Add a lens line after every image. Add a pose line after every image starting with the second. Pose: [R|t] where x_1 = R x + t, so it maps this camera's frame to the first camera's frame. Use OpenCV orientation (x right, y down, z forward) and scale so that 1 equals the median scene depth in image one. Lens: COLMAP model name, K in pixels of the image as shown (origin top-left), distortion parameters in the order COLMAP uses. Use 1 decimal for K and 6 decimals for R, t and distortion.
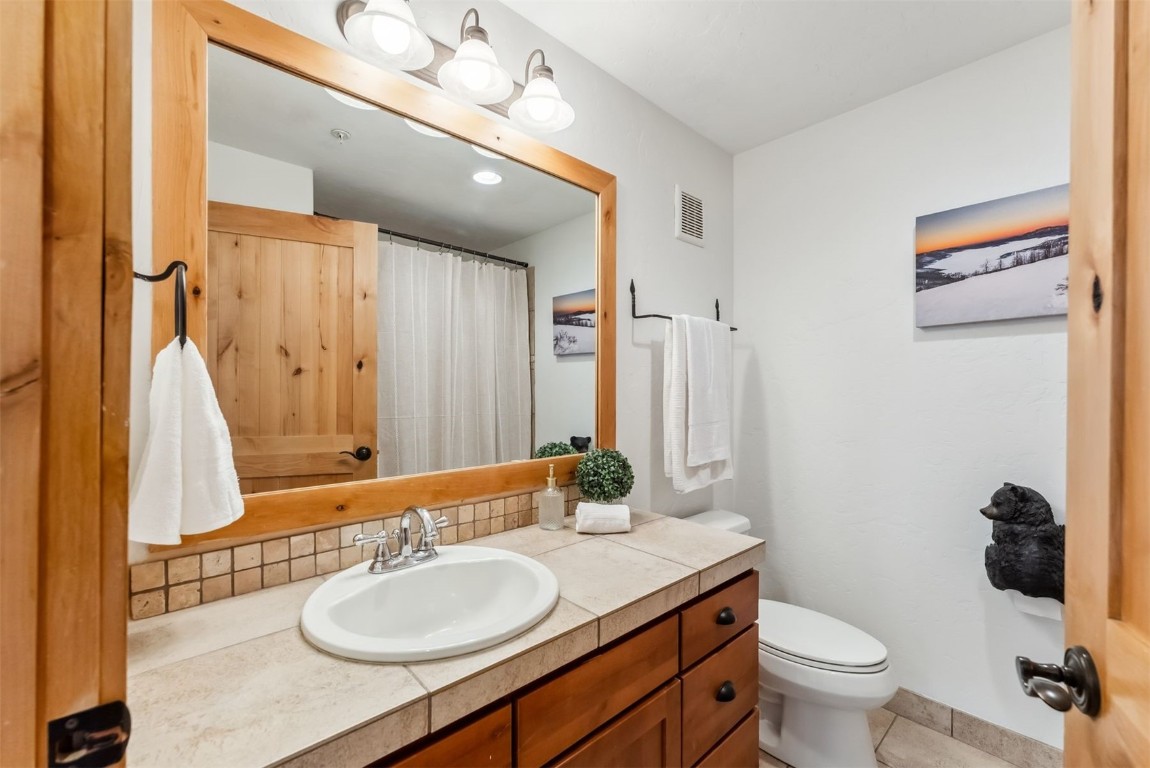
lens RADIAL K [[473.0, 0, 579.3], [0, 473.0, 390.3], [0, 0, 1]] dist [0.003714, -0.000157]
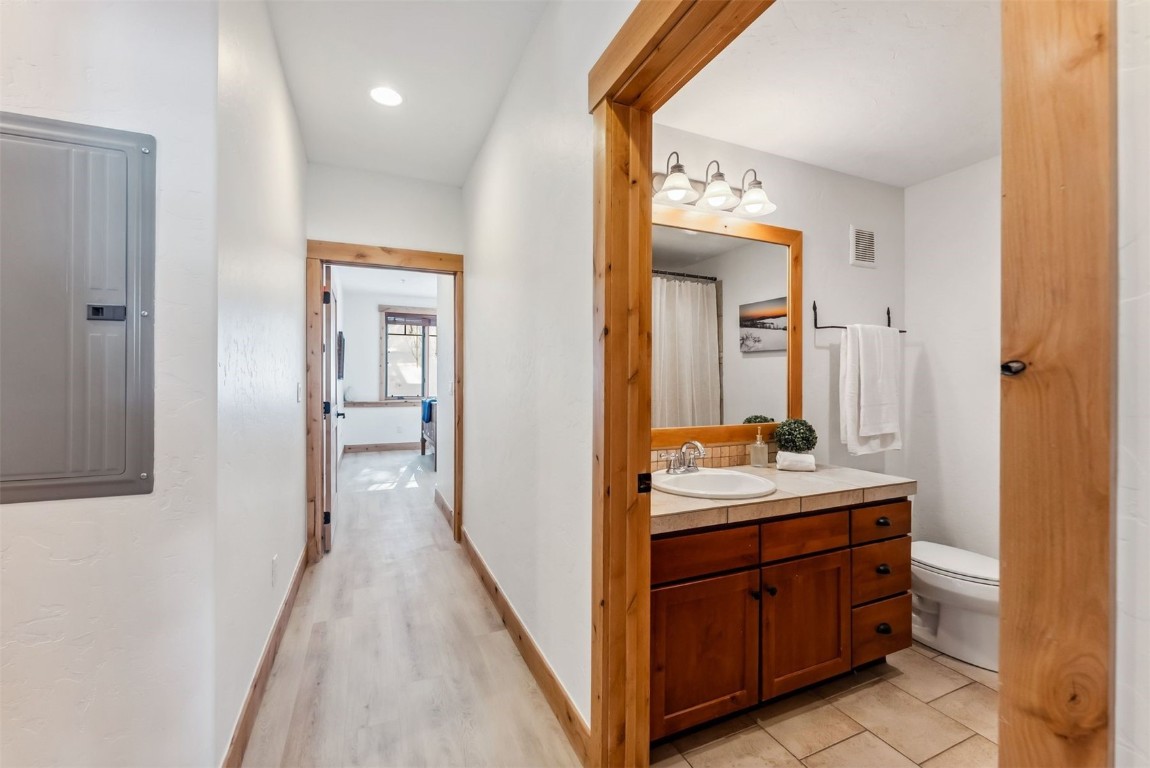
lens RADIAL K [[473.0, 0, 574.9], [0, 473.0, 378.7], [0, 0, 1]] dist [0.003714, -0.000157]
pose [[0.943399, -0.000379, -0.331661, -0.093458], [-0.001431, 0.999985, -0.005212, 0.004064], [0.331658, 0.005391, 0.943384, -0.563000]]
